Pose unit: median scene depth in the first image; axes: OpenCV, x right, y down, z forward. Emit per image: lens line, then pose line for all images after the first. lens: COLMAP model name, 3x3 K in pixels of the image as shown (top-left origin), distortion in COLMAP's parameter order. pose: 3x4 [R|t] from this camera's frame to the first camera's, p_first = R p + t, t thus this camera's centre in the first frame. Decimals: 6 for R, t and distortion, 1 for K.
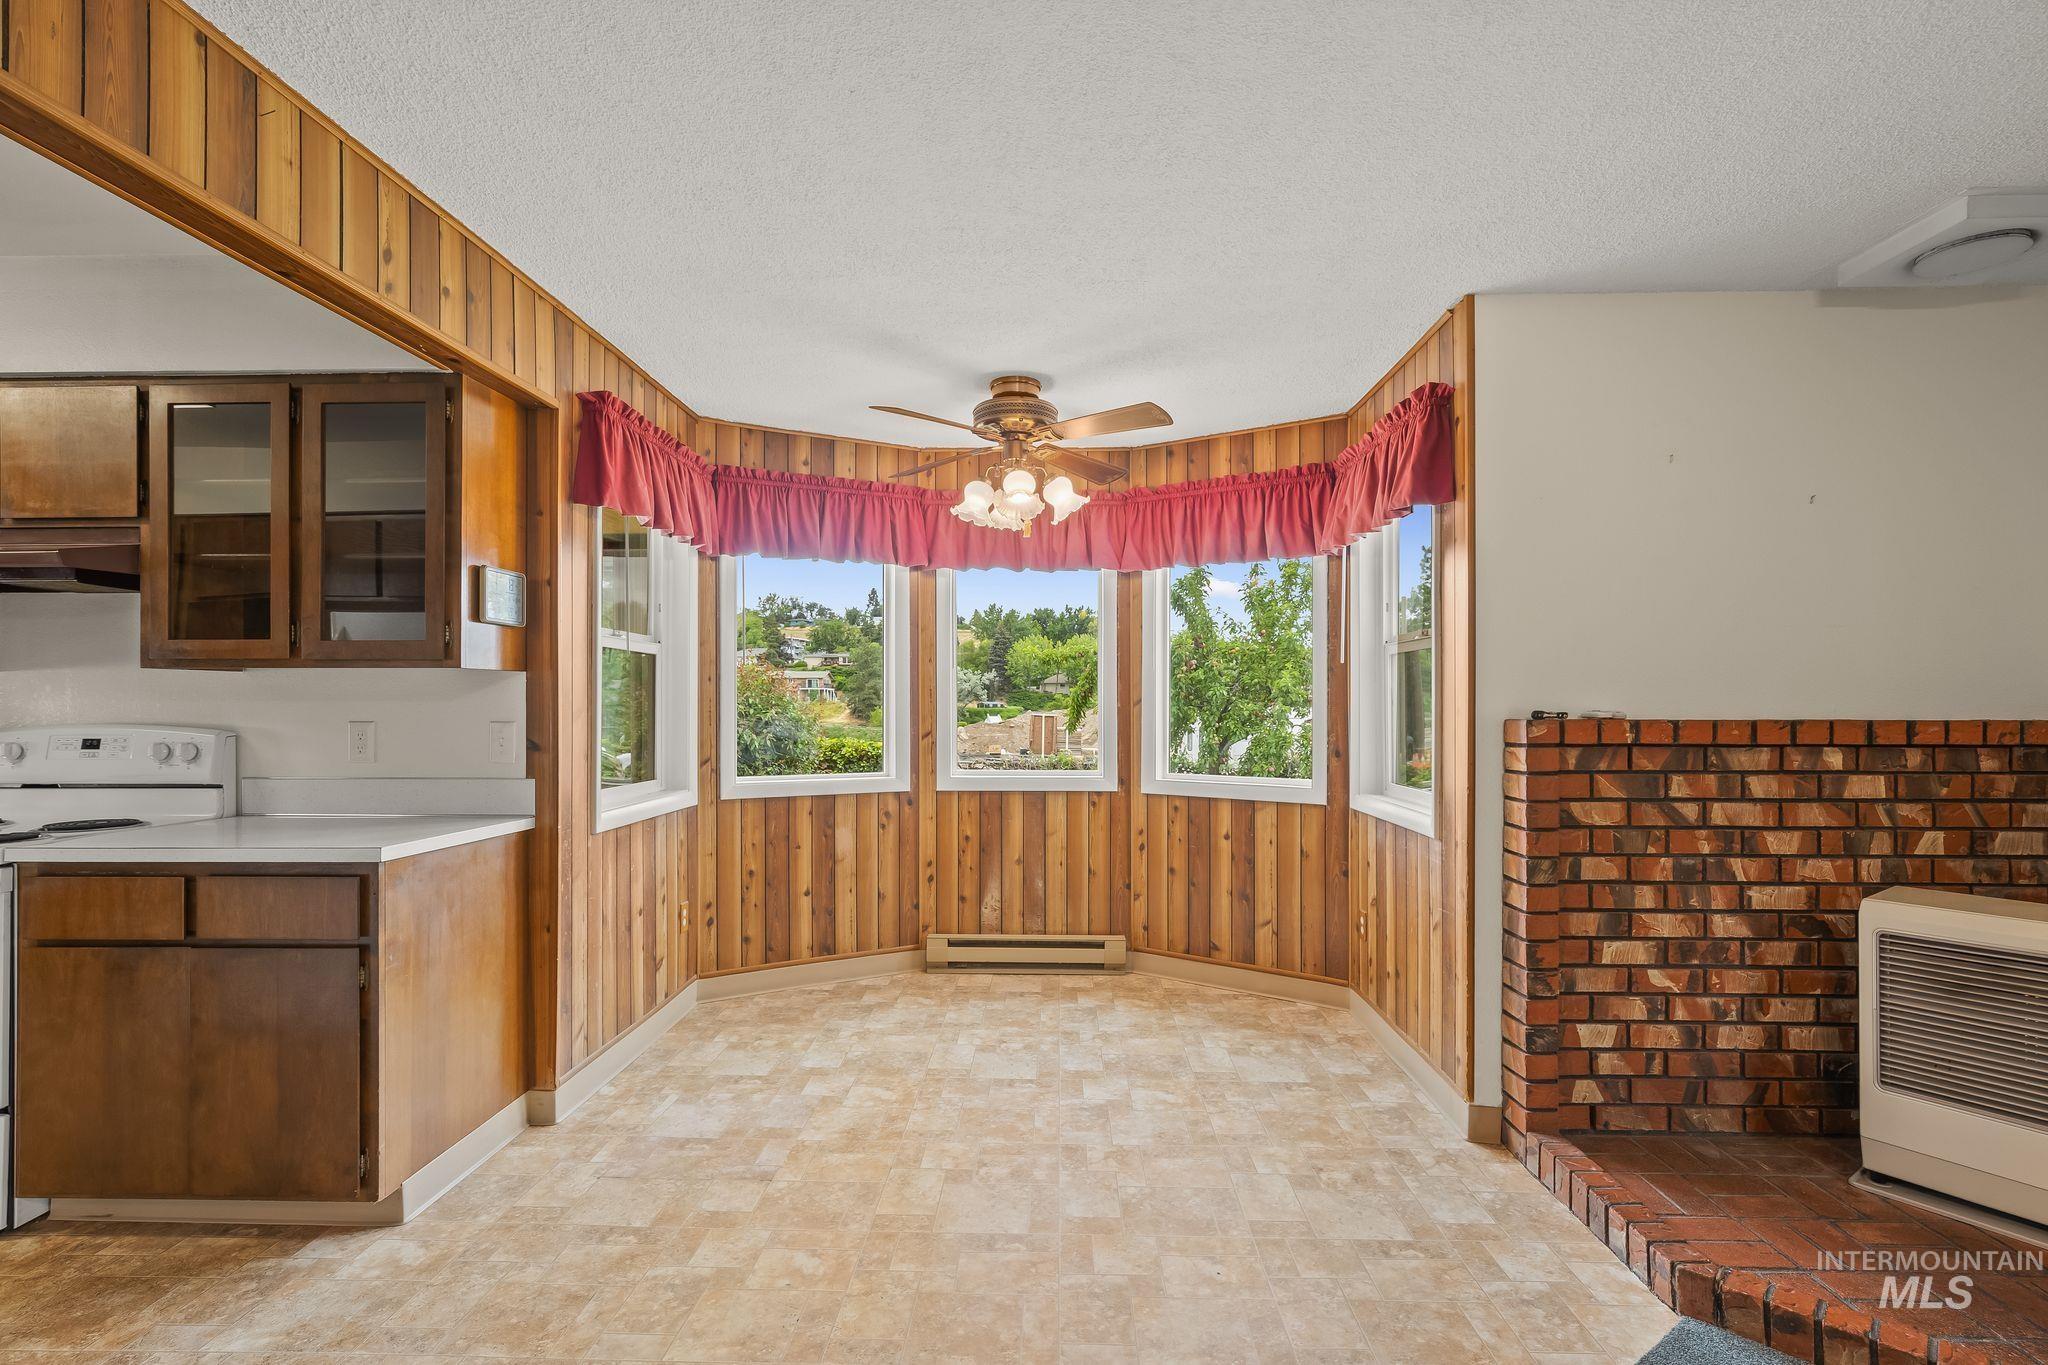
lens RADIAL K [[931.3, 0, 1036.7], [0, 931.3, 704.6], [0, 0, 1]] dist [0.000159, 0.000522]
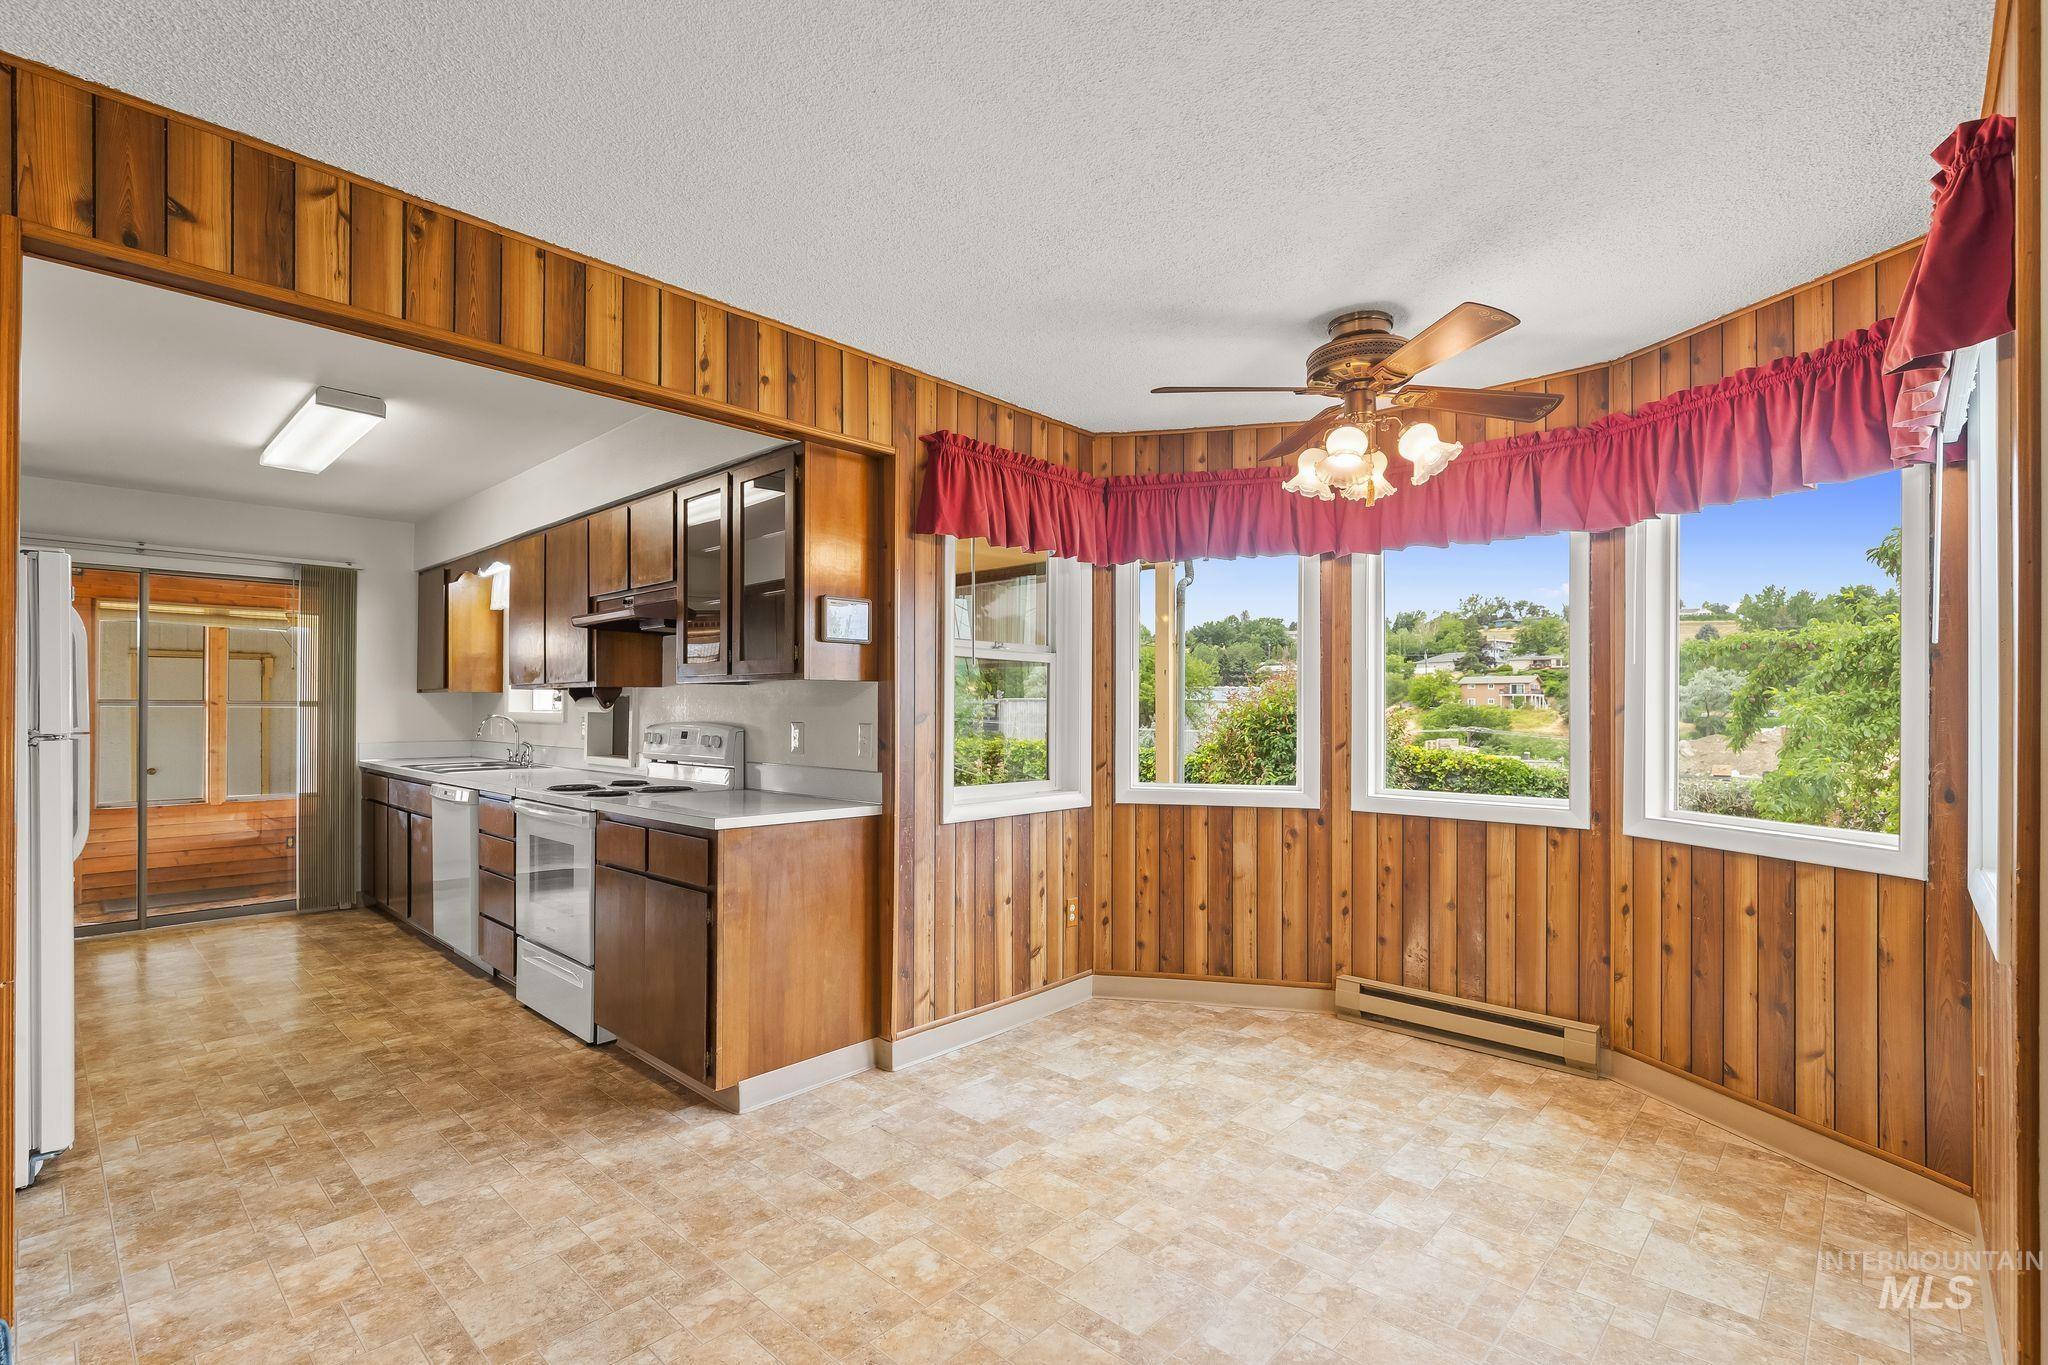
lens RADIAL K [[929.2, 0, 1021.4], [0, 929.2, 707.5], [0, 0, 1]] dist [-0.003981, 0.000302]
pose [[0.754817, 0.001060, -0.655934, 0.267449], [-0.003844, 0.999989, -0.002807, -0.000091], [0.655924, 0.004640, 0.754813, 0.169945]]
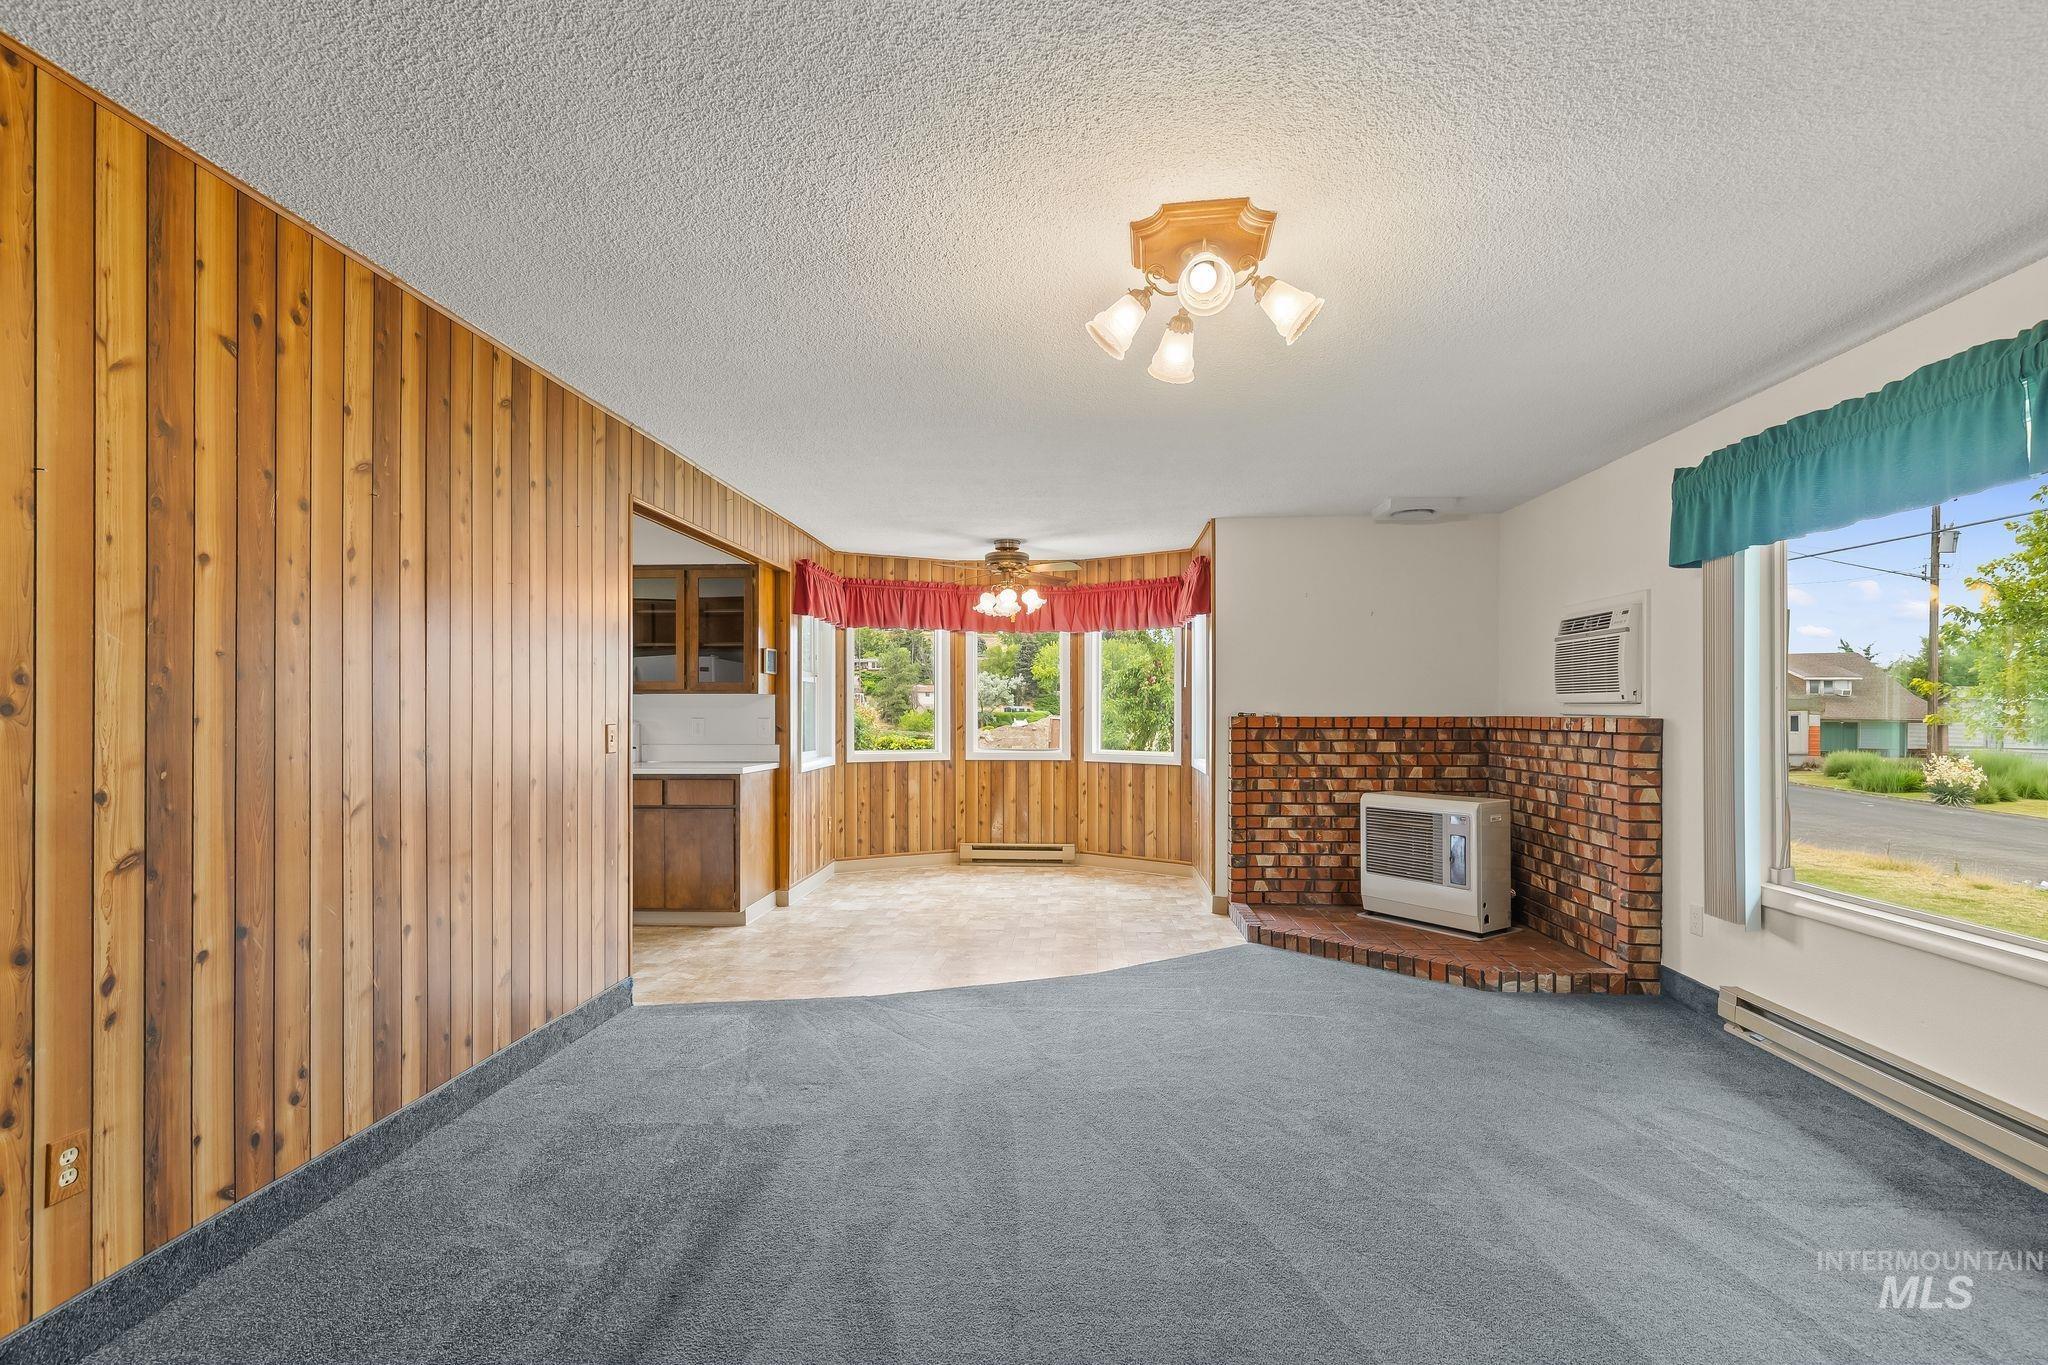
lens RADIAL K [[898.9, 0, 1019.9], [0, 898.9, 706.9], [0, 0, 1]] dist [-0.000002, 0.000083]
pose [[0.998930, -0.000984, -0.046233, 0.081543], [0.000871, 0.999997, -0.002474, -0.001337], [0.046235, 0.002431, 0.998928, -0.767630]]
